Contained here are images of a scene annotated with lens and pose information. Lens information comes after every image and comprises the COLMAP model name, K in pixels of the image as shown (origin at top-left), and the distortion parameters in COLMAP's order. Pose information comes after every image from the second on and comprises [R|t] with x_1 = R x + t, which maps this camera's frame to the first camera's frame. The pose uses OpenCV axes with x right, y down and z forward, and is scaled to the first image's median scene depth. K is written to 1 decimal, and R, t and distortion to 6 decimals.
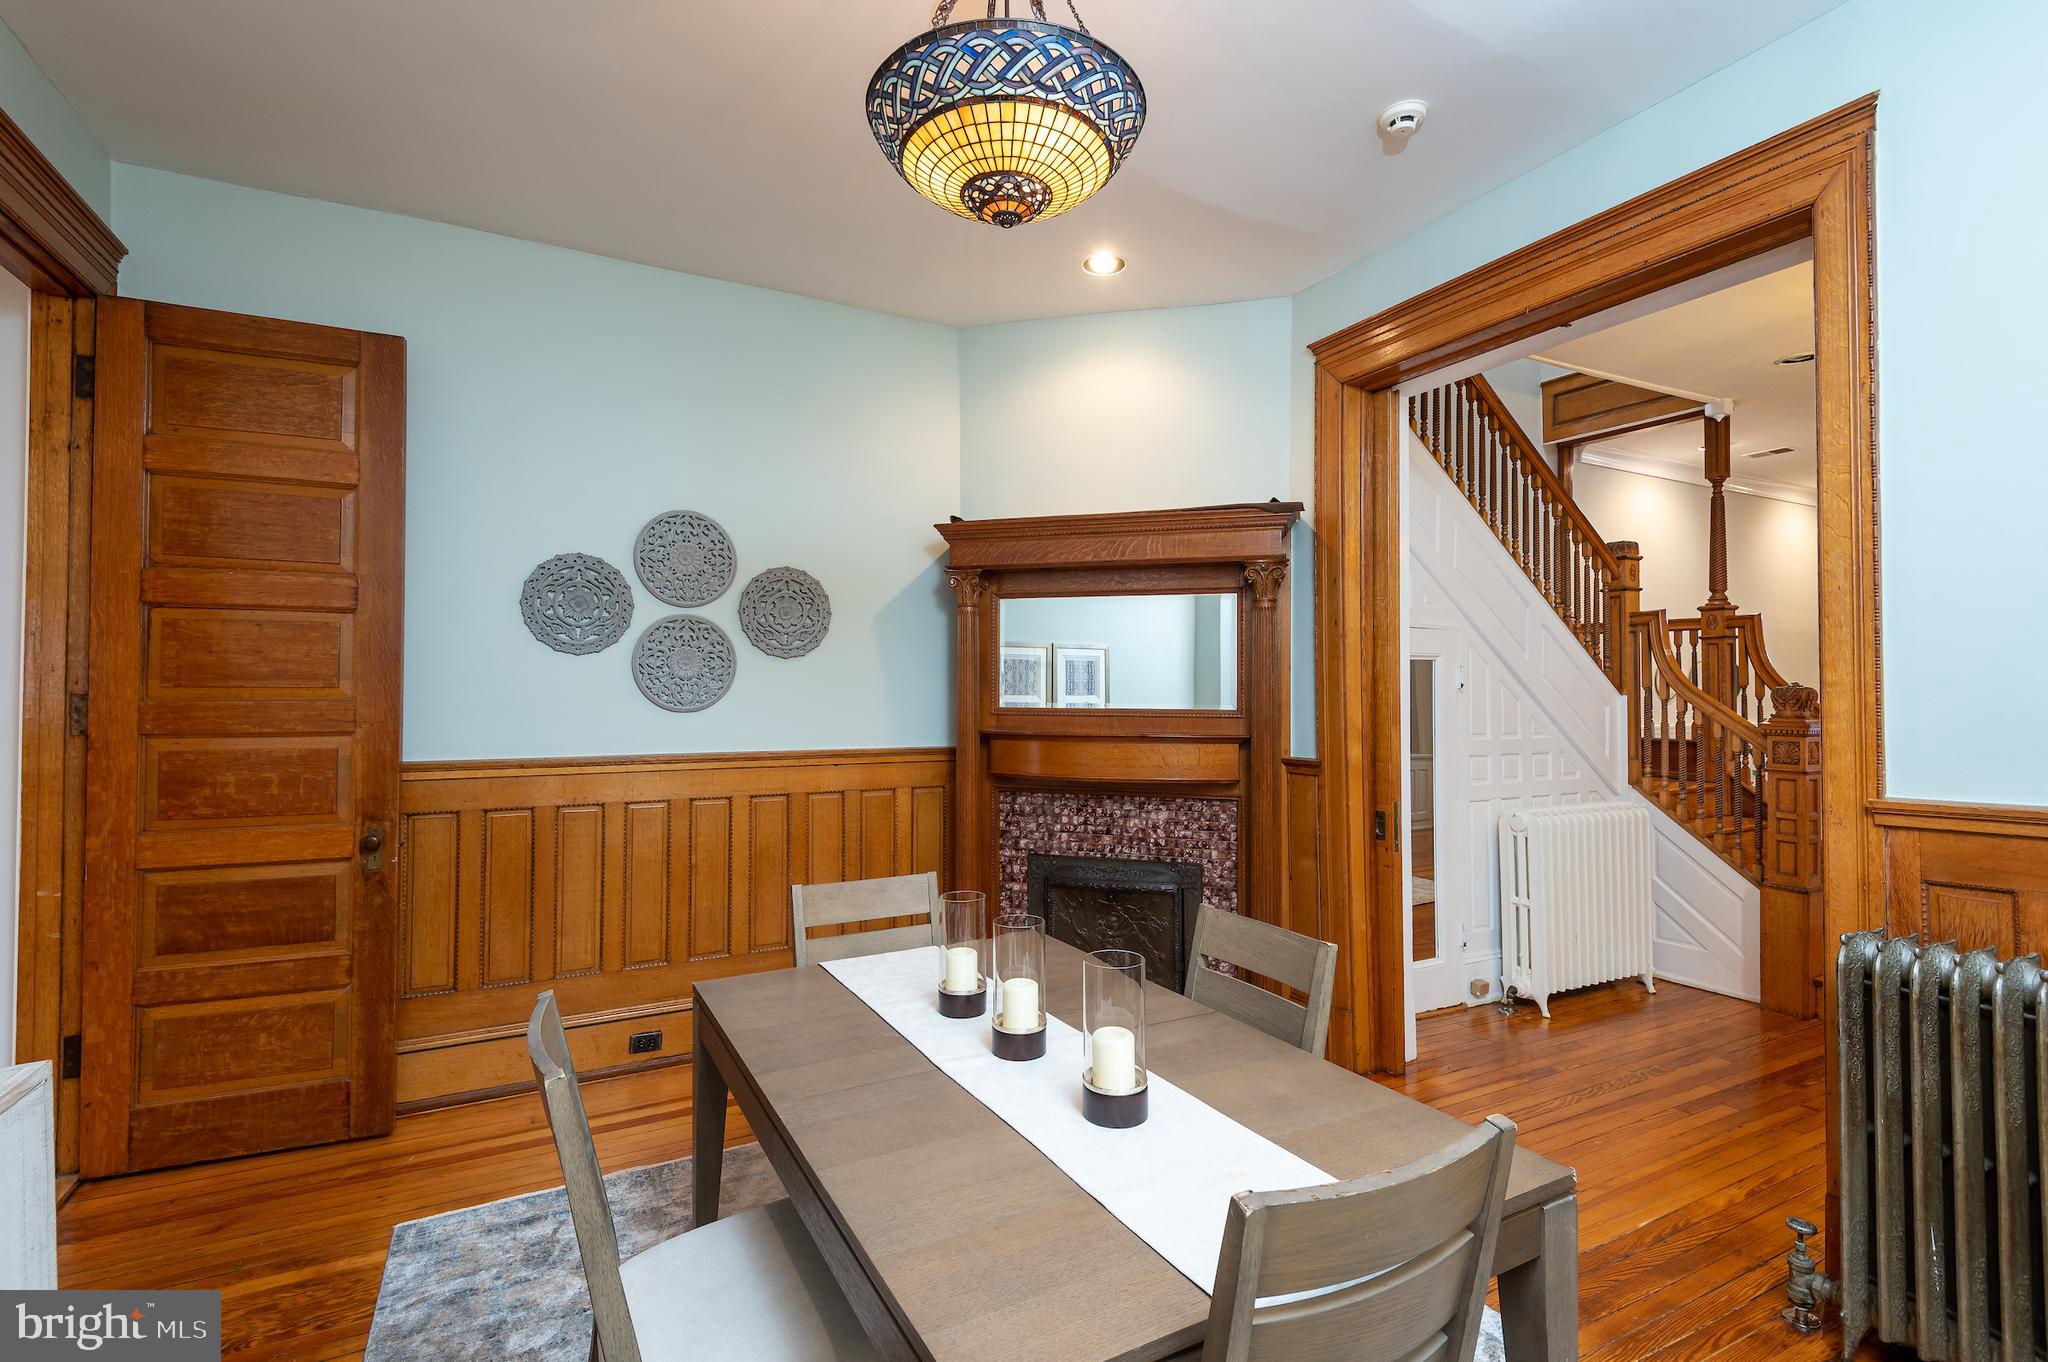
lens RADIAL K [[934.7, 0, 1016.8], [0, 934.7, 679.6], [0, 0, 1]] dist [0.046764, -0.024145]
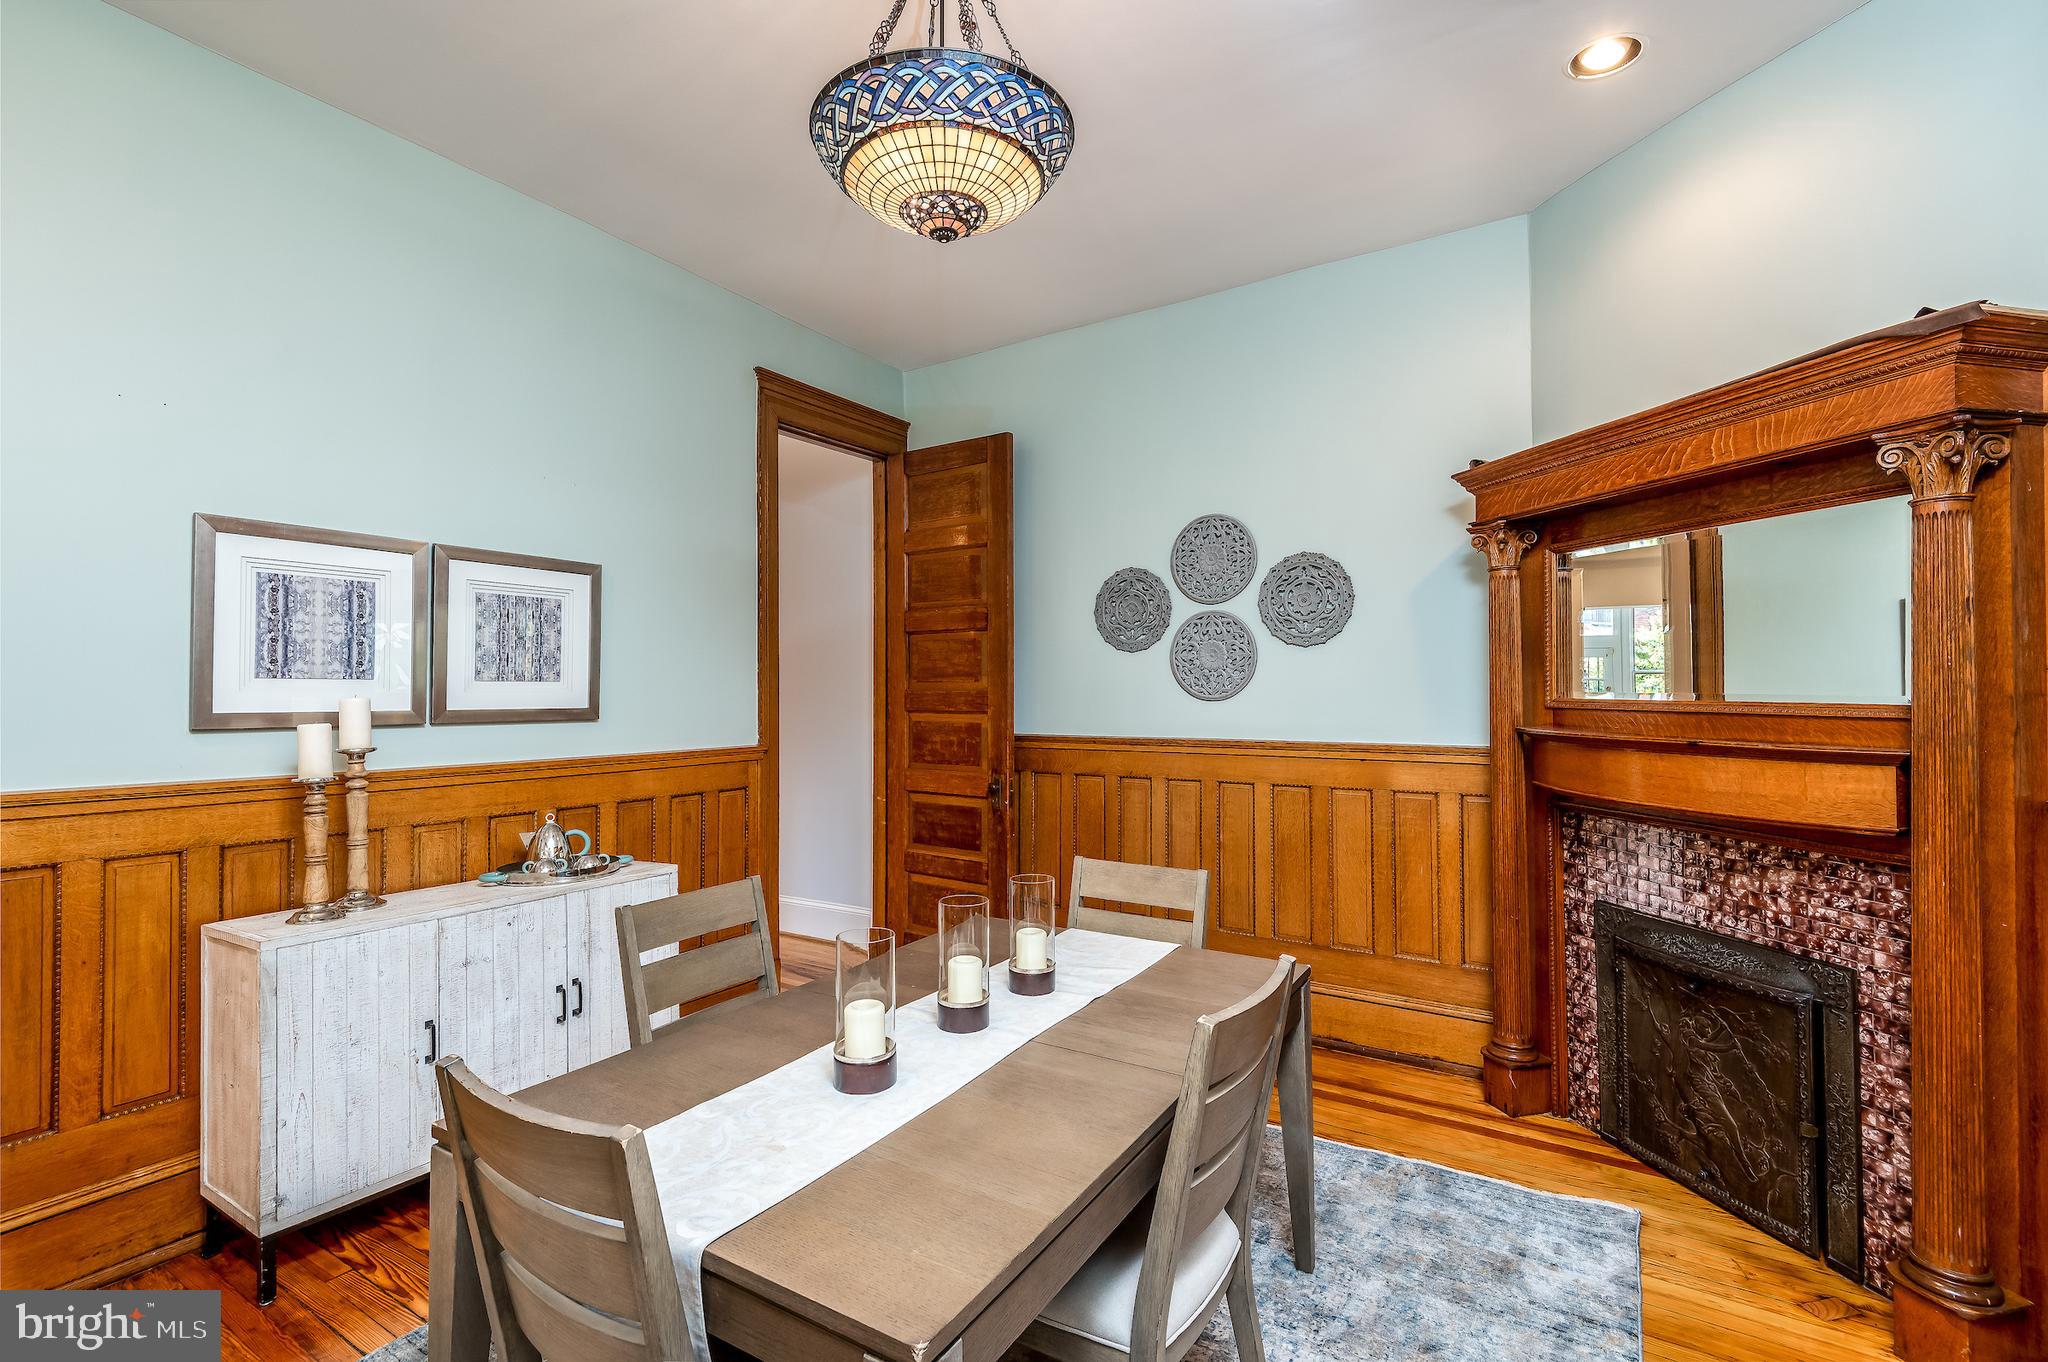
lens RADIAL K [[934.7, 0, 1016.8], [0, 934.7, 679.6], [0, 0, 1]] dist [0.046764, -0.024145]
pose [[0.492659, -0.012245, -0.870136, 0.461677], [0.020748, 0.999782, -0.002322, 0.007790], [0.869975, -0.016909, 0.492806, 0.264511]]
